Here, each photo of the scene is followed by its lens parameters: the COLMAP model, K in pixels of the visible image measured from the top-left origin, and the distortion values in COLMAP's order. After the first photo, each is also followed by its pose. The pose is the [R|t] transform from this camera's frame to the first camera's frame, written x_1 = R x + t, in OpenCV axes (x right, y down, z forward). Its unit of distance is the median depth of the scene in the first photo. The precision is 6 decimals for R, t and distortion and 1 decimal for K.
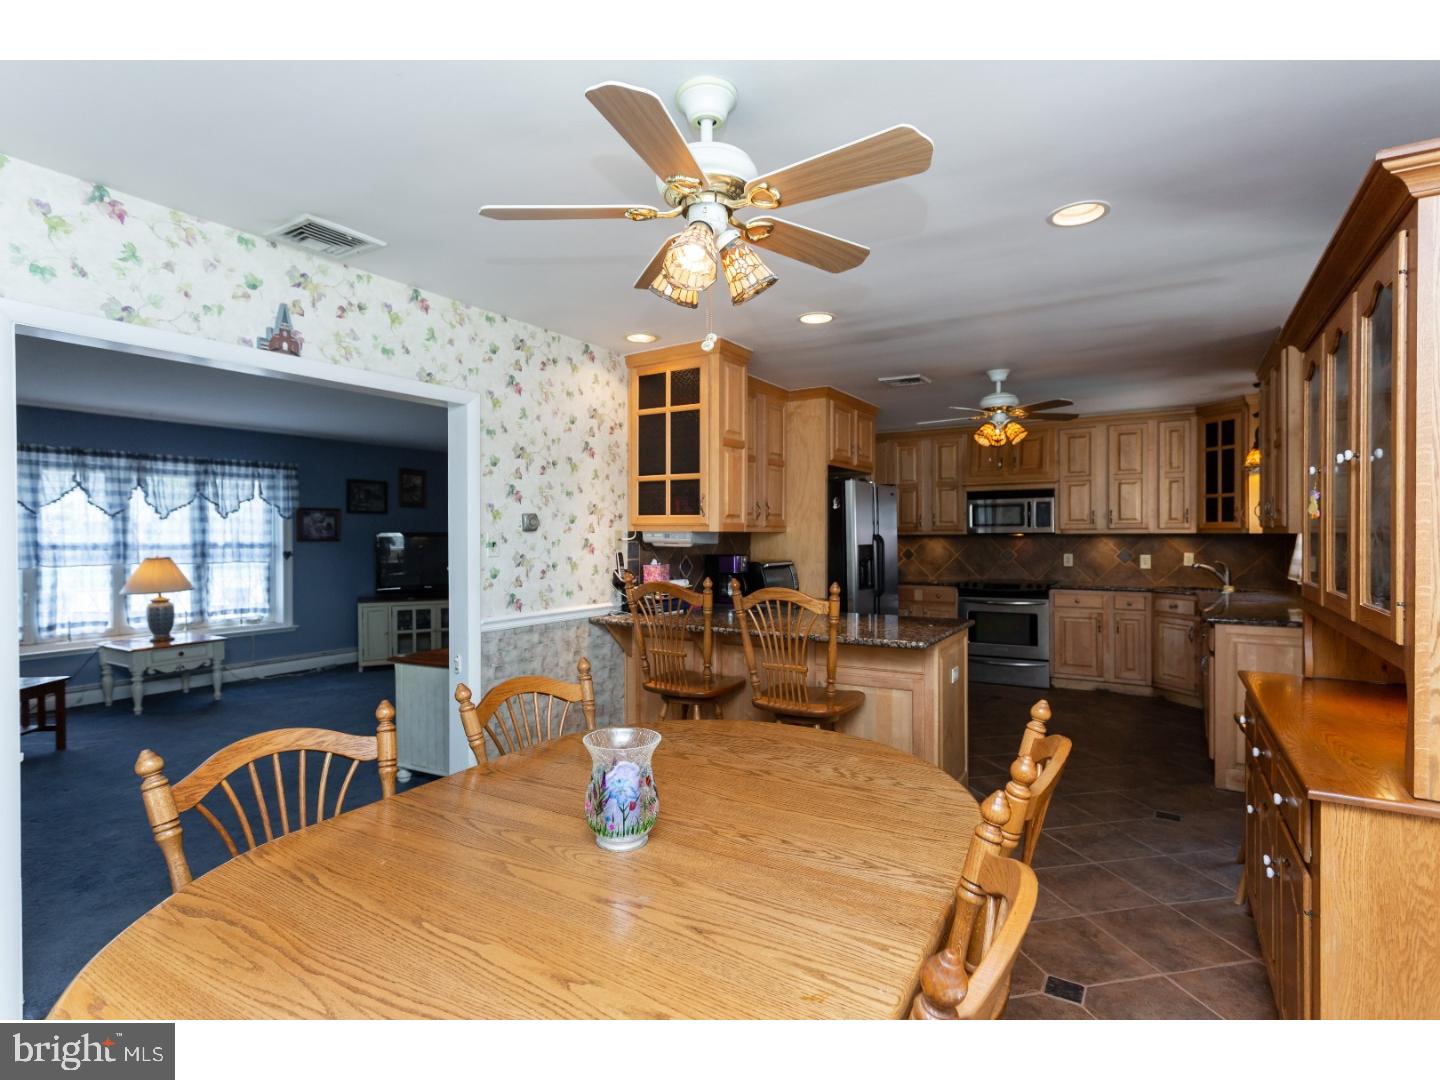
lens RADIAL K [[724.0, 0, 703.2], [0, 724.0, 539.8], [0, 0, 1]] dist [0.015994, 0.000140]
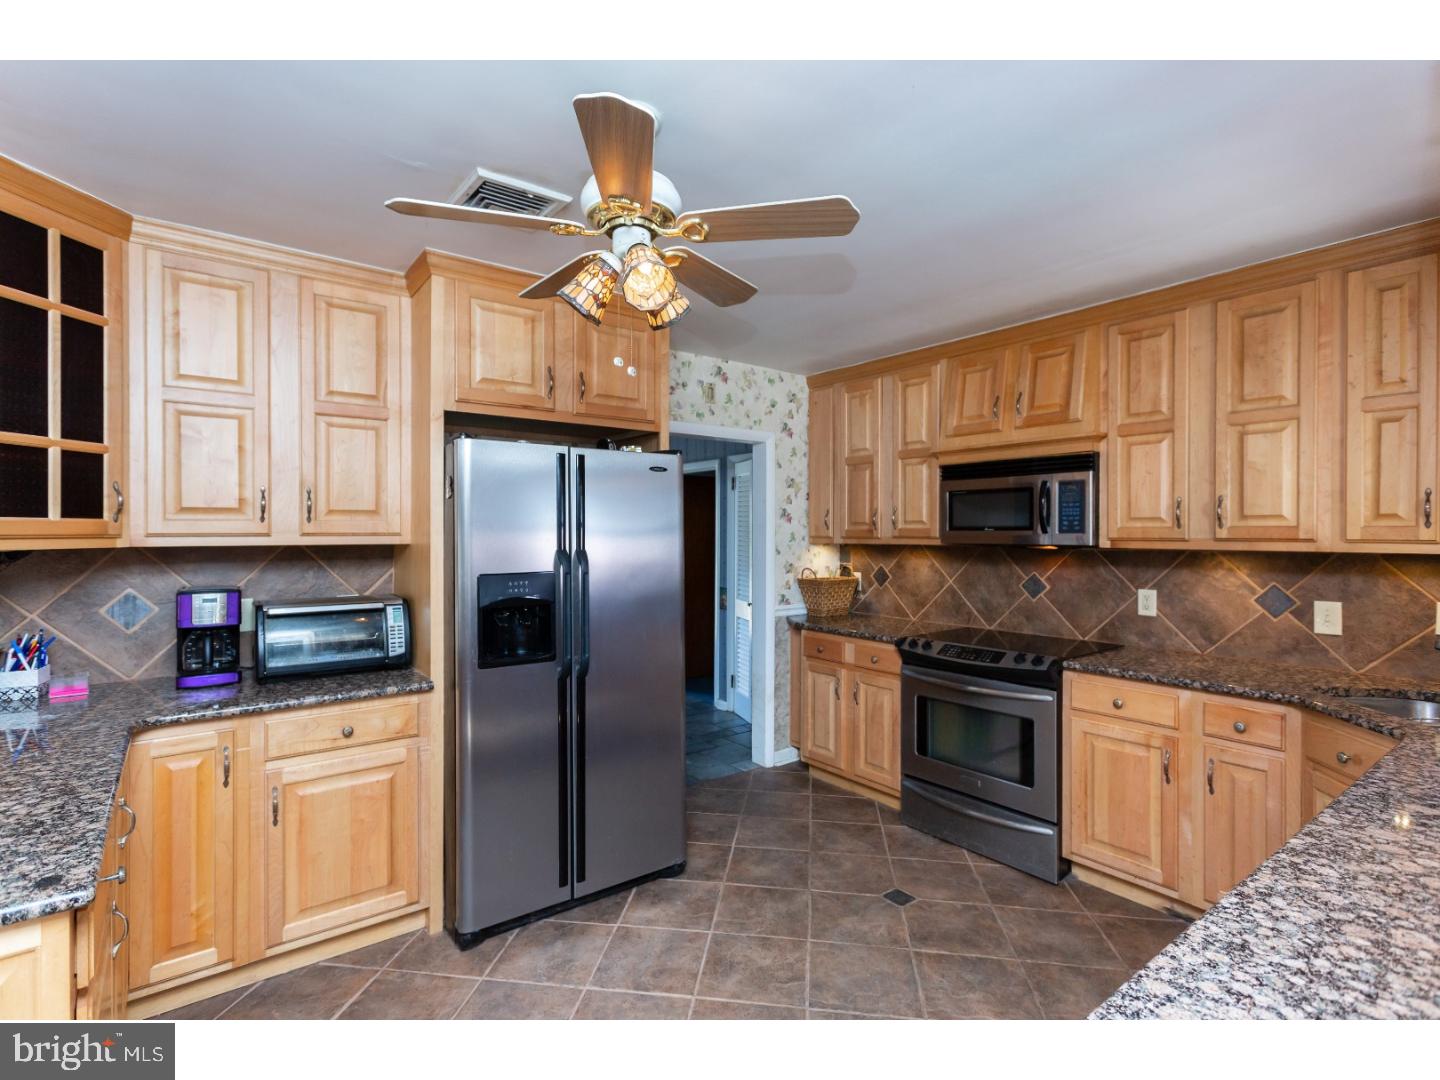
lens RADIAL K [[690.2, 0, 712.8], [0, 690.2, 534.7], [0, 0, 1]] dist [0.002394, -0.000018]
pose [[0.938337, 0.006566, -0.345661, 0.436233], [-0.006298, 0.999978, 0.001900, -0.017543], [0.345666, 0.000395, 0.938358, 0.531490]]
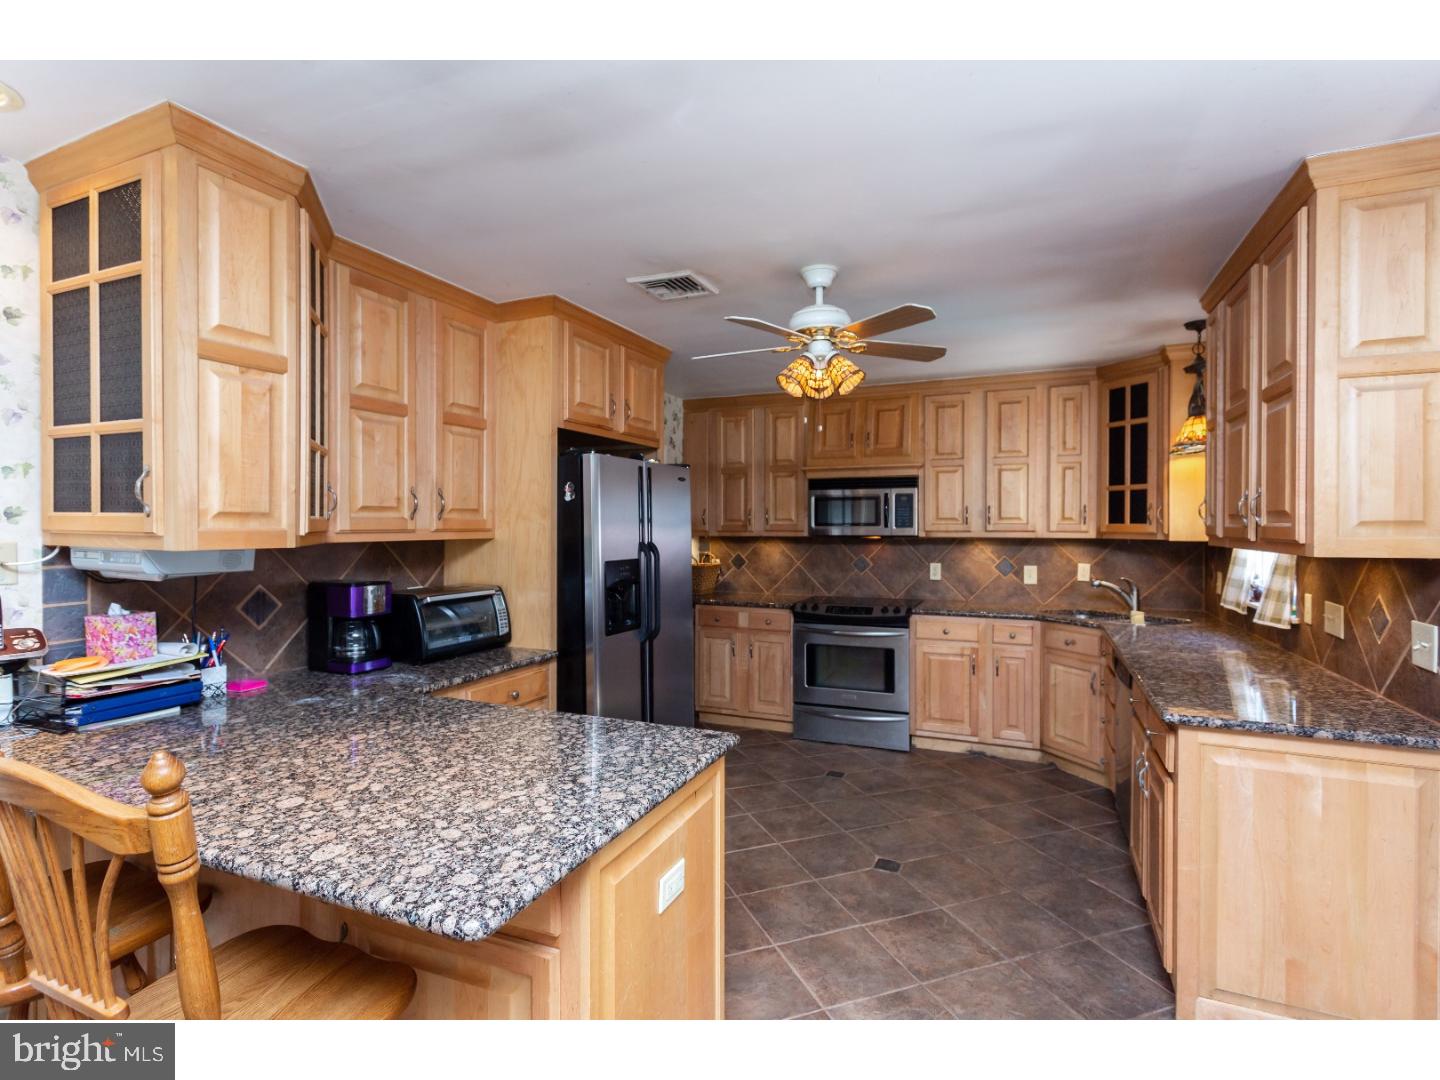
lens RADIAL K [[709.4, 0, 713.8], [0, 709.4, 532.6], [0, 0, 1]] dist [0.004113, 0.000317]
pose [[0.988473, 0.002635, 0.151377, 0.182170], [-0.003341, 0.999985, 0.004411, -0.016633], [-0.151363, -0.004866, 0.988466, 0.342903]]
